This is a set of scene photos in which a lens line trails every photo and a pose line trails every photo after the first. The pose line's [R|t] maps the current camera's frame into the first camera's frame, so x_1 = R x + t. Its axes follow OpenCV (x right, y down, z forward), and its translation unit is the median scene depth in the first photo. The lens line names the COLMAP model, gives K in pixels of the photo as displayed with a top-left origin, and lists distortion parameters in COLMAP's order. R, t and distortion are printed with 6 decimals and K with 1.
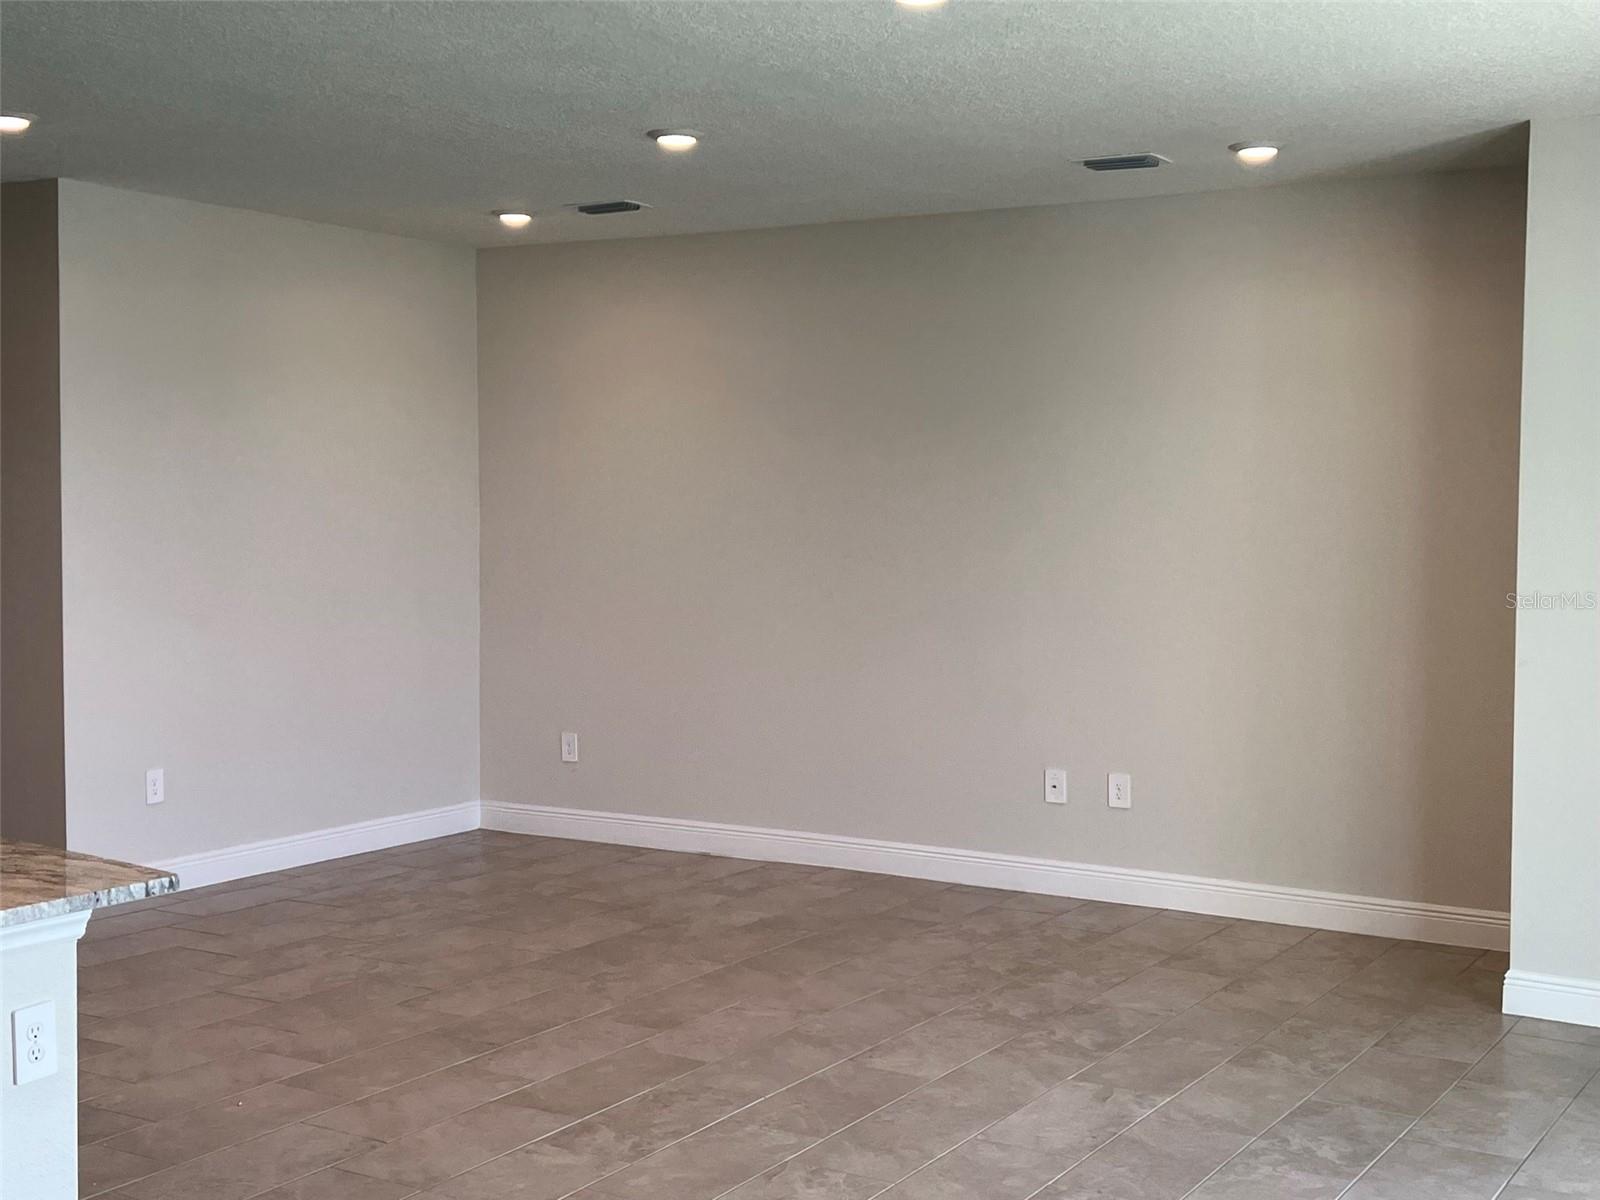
lens RADIAL K [[2014.1, 0, 799.9], [0, 2014.1, 597.9], [0, 0, 1]] dist [0.062180, 0.000000]
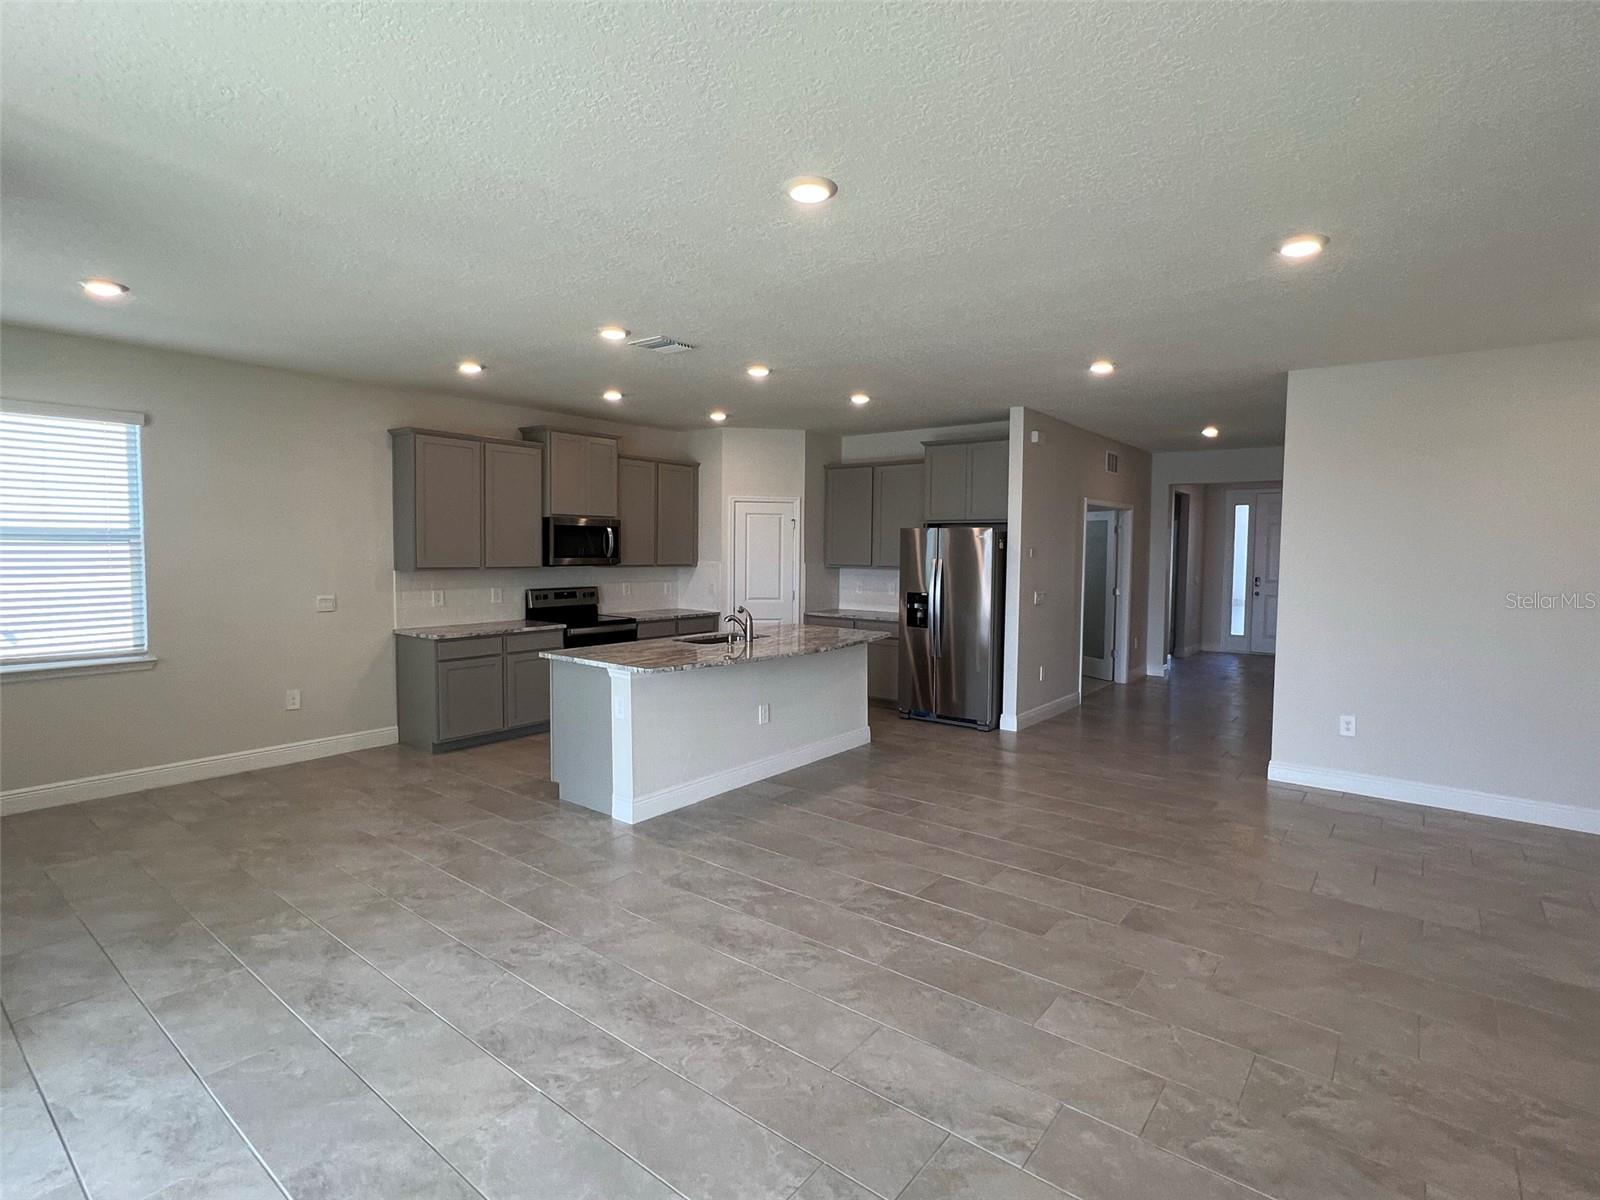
lens RADIAL K [[797.5, 0, 792.6], [0, 797.5, 589.4], [0, 0, 1]] dist [0.002545, 0.001474]
pose [[-0.122012, 0.050086, -0.991264, 0.560278], [-0.061522, 0.996424, 0.057919, -0.042097], [0.990620, 0.068052, -0.118495, 0.922054]]
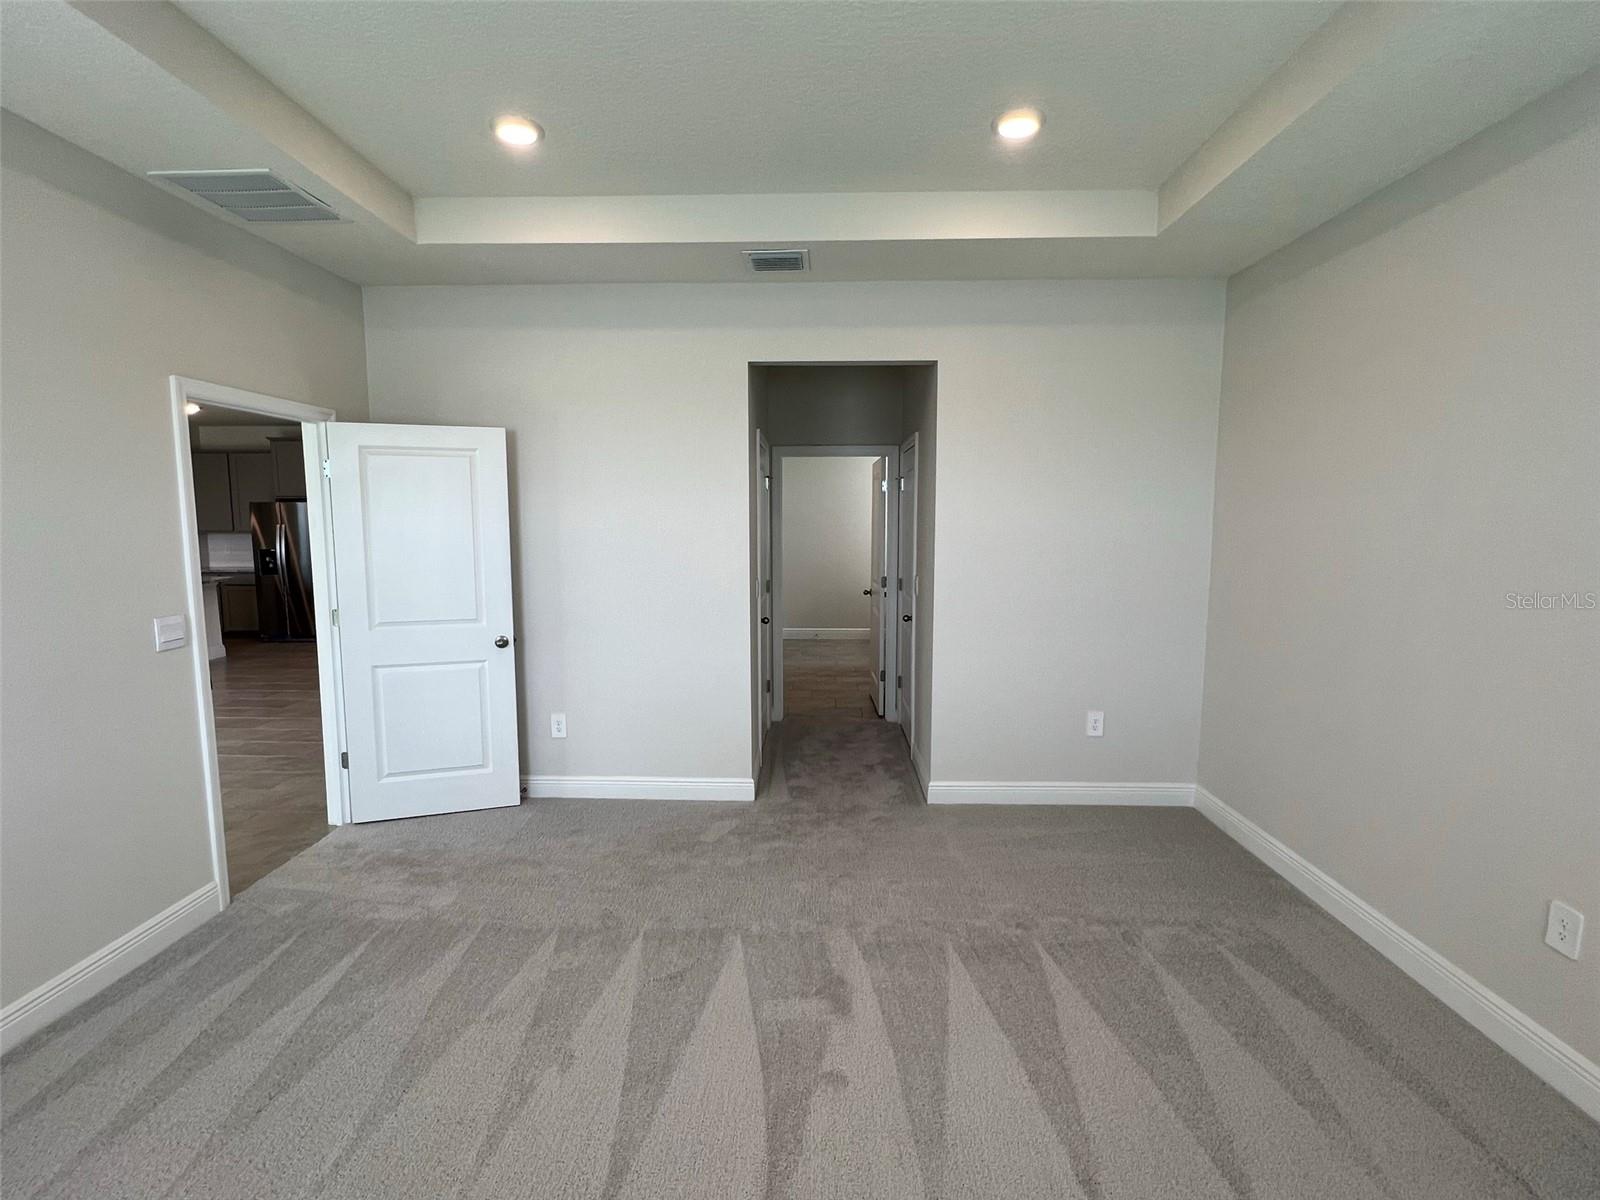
lens RADIAL K [[746.1, 0, 799.7], [0, 746.1, 597.4], [0, 0, 1]] dist [-0.009112, -0.000991]
pose [[0.508867, 0.092655, -0.855844, 1.101185], [-0.049191, 0.995696, 0.078548, -0.053154], [0.859438, 0.002129, 0.511235, 1.088086]]
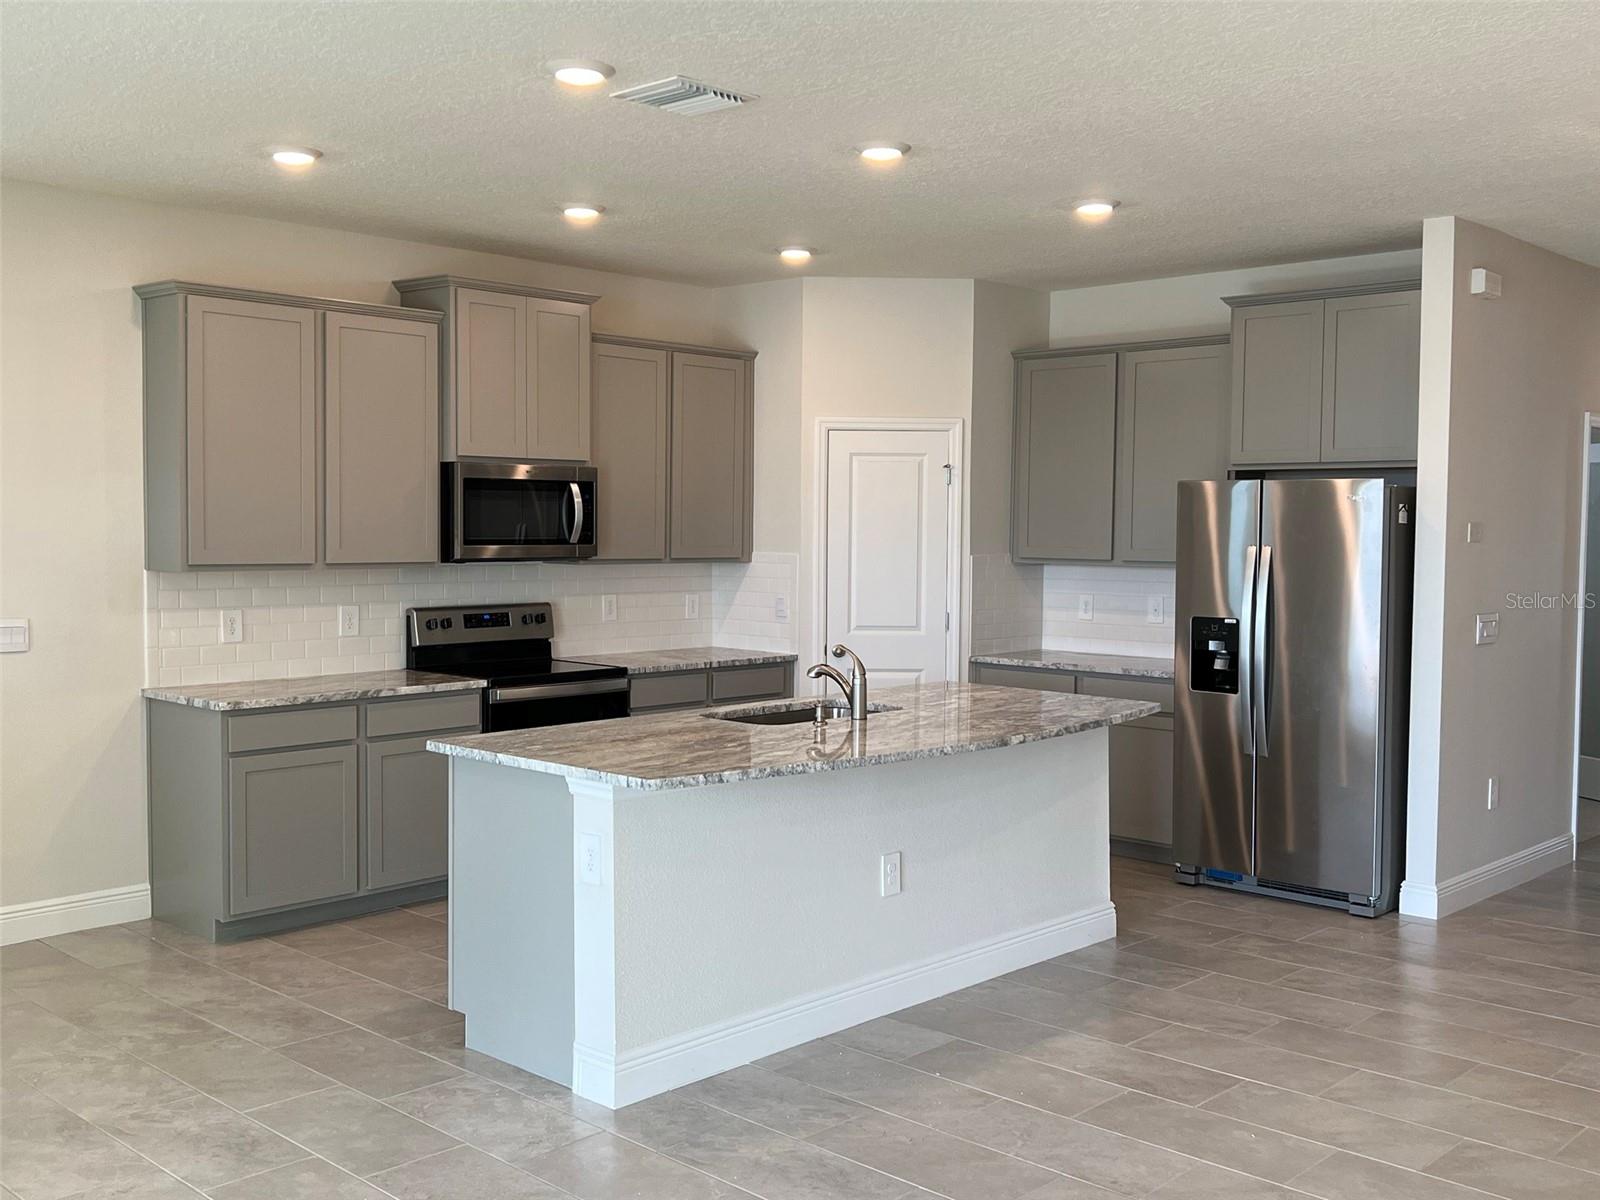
lens RADIAL K [[1576.4, 0, 791.2], [0, 1576.4, 591.1], [0, 0, 1]] dist [0.041118, 0.000000]
pose [[-0.213000, 0.040988, -0.976192, 0.516973], [-0.058774, 0.996773, 0.054677, -0.041865], [0.975283, 0.069020, -0.209904, 0.910142]]
